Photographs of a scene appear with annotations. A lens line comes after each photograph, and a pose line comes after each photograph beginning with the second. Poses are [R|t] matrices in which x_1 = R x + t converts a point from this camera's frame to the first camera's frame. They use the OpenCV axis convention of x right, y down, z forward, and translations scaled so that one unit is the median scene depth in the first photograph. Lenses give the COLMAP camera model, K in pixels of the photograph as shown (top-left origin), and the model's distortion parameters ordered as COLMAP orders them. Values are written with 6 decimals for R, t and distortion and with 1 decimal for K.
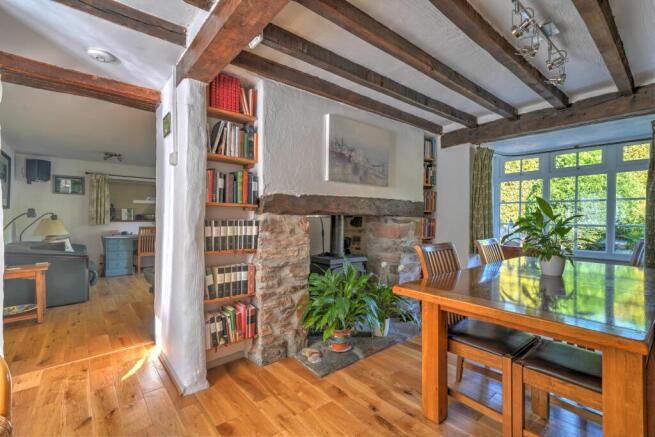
lens RADIAL K [[293.7, 0, 326.9], [0, 293.7, 218.6], [0, 0, 1]] dist [0.005301, 0.001539]
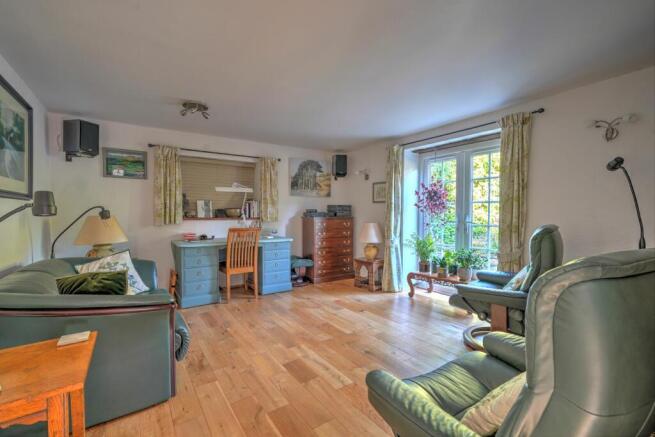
lens RADIAL K [[293.7, 0, 326.8], [0, 293.7, 219.6], [0, 0, 1]] dist [0.005301, 0.001539]
pose [[0.994149, -0.000382, -0.108018, -0.337038], [0.002697, 0.999770, 0.021287, -0.003711], [0.107985, -0.021454, 0.993921, 0.371067]]
